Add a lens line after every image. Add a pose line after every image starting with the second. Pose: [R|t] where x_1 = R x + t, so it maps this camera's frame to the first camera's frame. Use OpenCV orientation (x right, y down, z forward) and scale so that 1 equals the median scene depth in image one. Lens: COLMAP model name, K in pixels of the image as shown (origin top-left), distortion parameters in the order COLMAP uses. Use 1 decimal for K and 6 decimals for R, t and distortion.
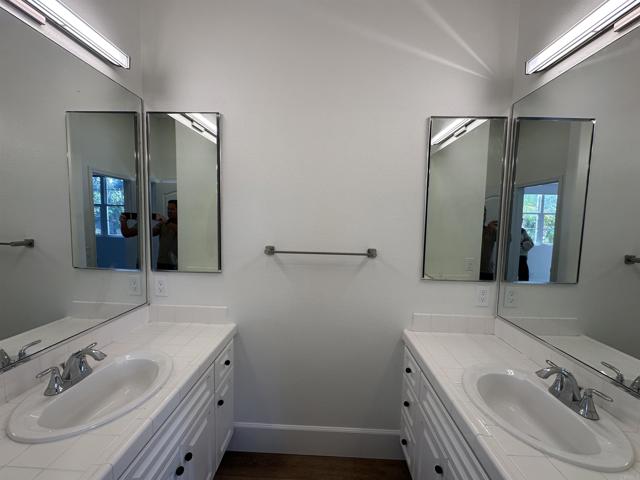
lens RADIAL K [[254.8, 0, 320.0], [0, 254.8, 240.0], [0, 0, 1]] dist [-0.003526, 0.000390]
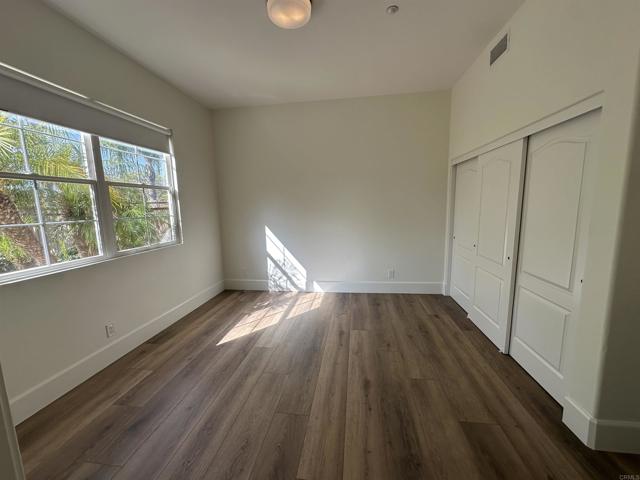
lens RADIAL K [[254.8, 0, 320.0], [0, 254.8, 240.0], [0, 0, 1]] dist [-0.003526, 0.000390]
pose [[0.111277, -0.158436, 0.981079, 0.495648], [0.107407, 0.983345, 0.146619, -0.034753], [-0.987968, 0.089060, 0.126440, 0.607910]]
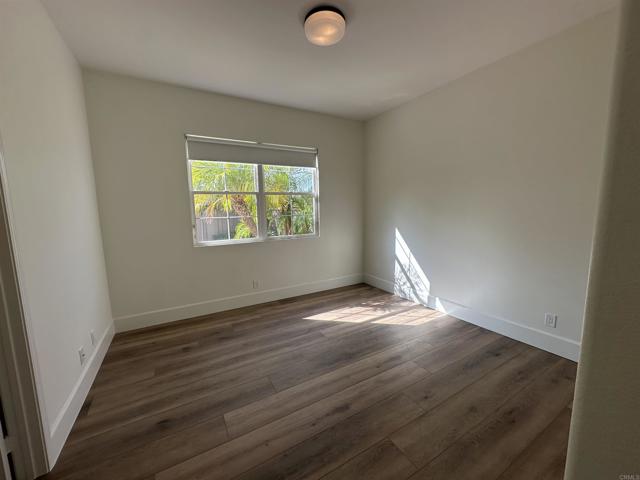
lens RADIAL K [[254.8, 0, 320.0], [0, 254.8, 240.0], [0, 0, 1]] dist [-0.003526, 0.000390]
pose [[0.850139, -0.104917, 0.516001, 0.648636], [0.080387, 0.994322, 0.069731, -0.016737], [-0.520387, -0.017801, 0.853745, 0.349908]]
